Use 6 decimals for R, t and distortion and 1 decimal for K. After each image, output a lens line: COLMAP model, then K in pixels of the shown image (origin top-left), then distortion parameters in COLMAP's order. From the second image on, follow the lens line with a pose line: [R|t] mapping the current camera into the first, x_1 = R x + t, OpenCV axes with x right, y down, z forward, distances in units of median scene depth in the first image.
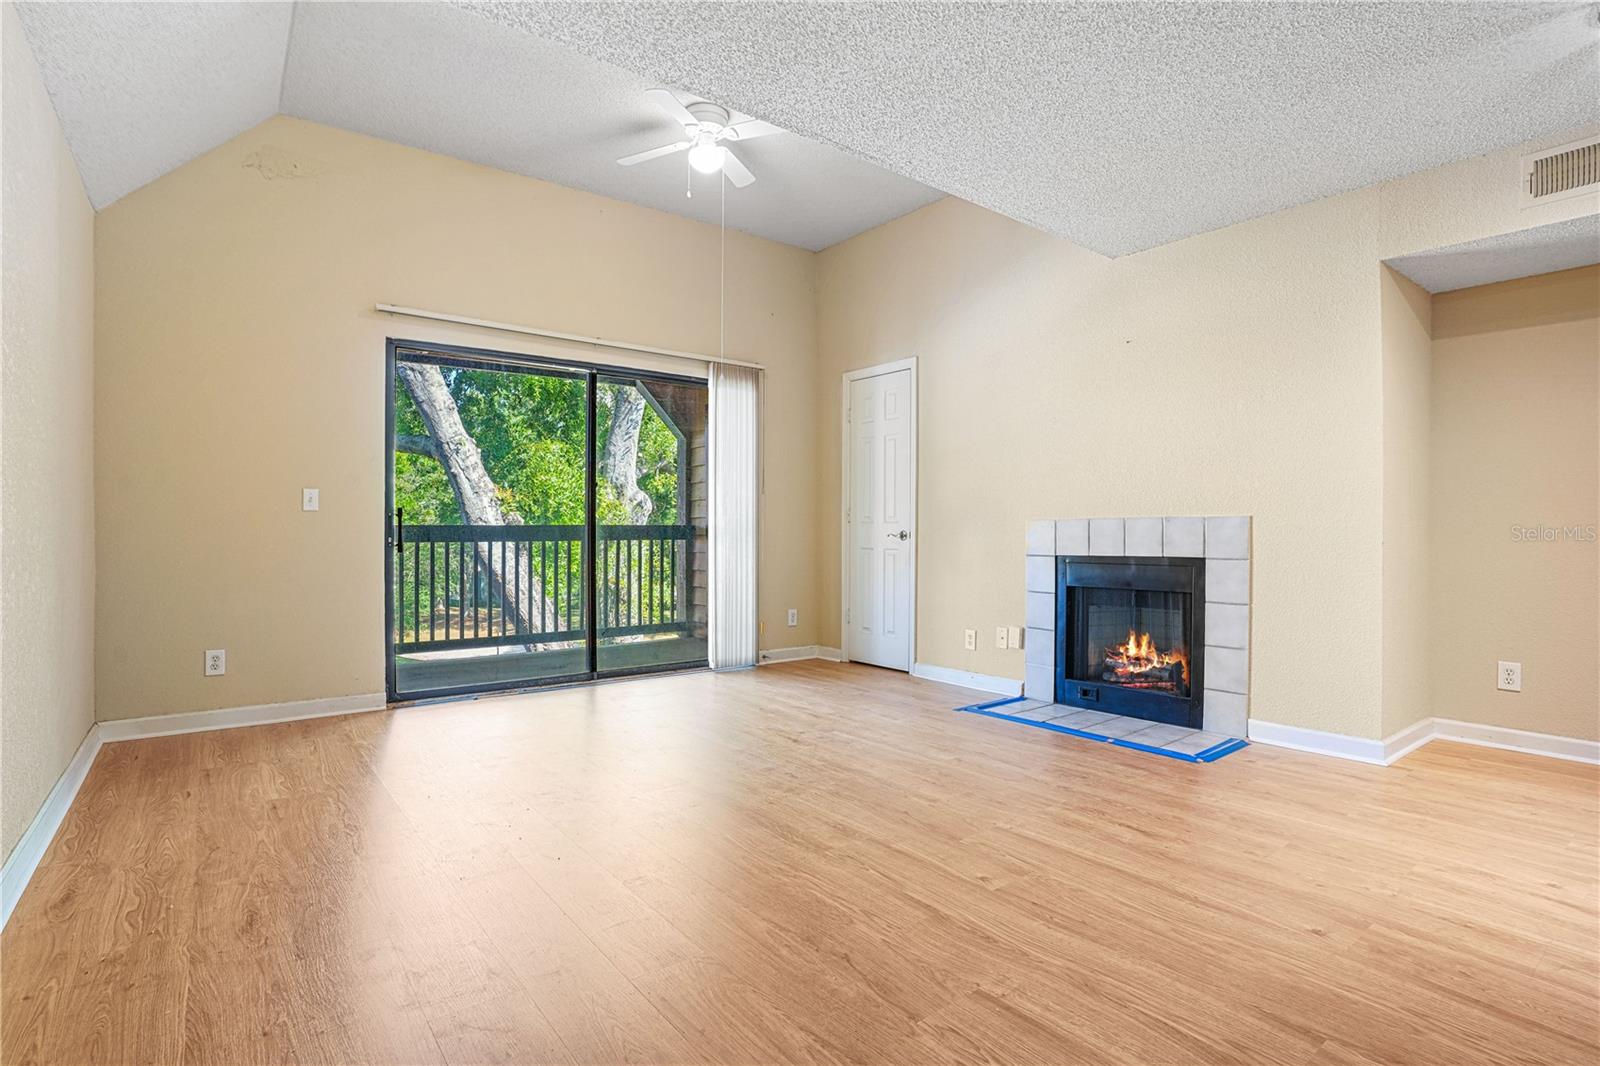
lens RADIAL K [[789.7, 0, 775.4], [0, 789.7, 552.0], [0, 0, 1]] dist [-0.062712, 0.022099]
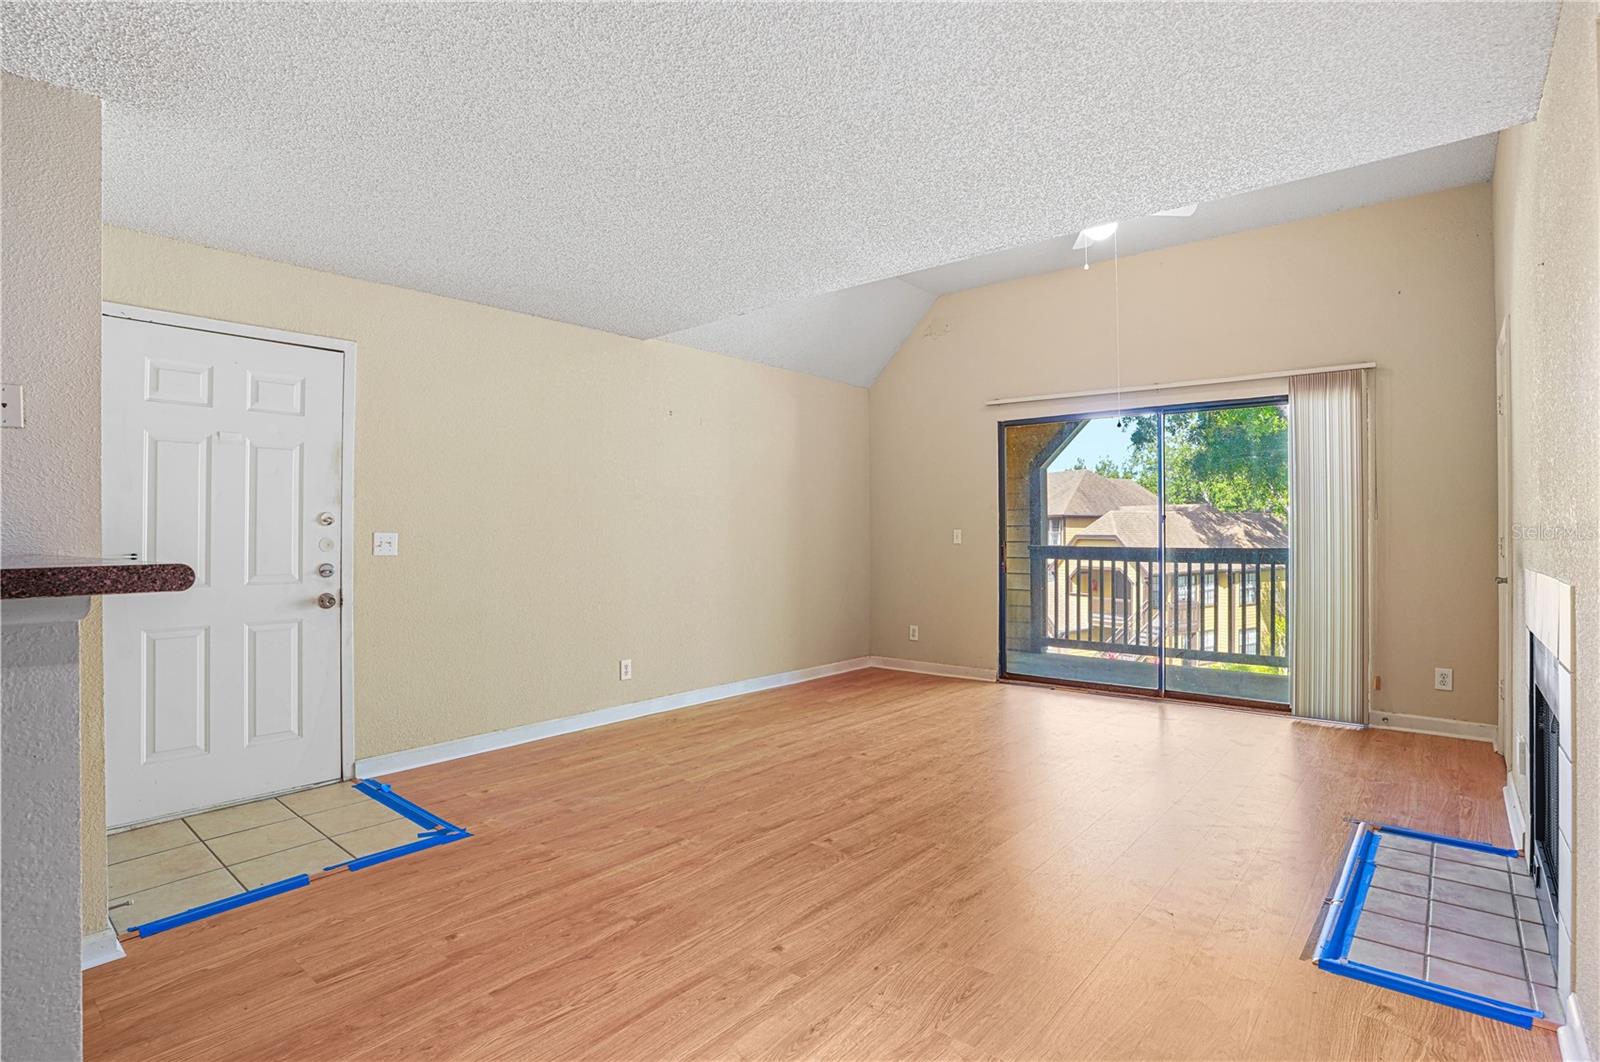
lens RADIAL K [[789.7, 0, 808.9], [0, 789.7, 533.6], [0, 0, 1]] dist [-0.062712, 0.022099]
pose [[0.221033, 0.000416, -0.975266, 1.160948], [-0.022777, 0.999729, -0.004736, -0.077972], [0.975000, 0.023260, 0.220983, 0.478173]]
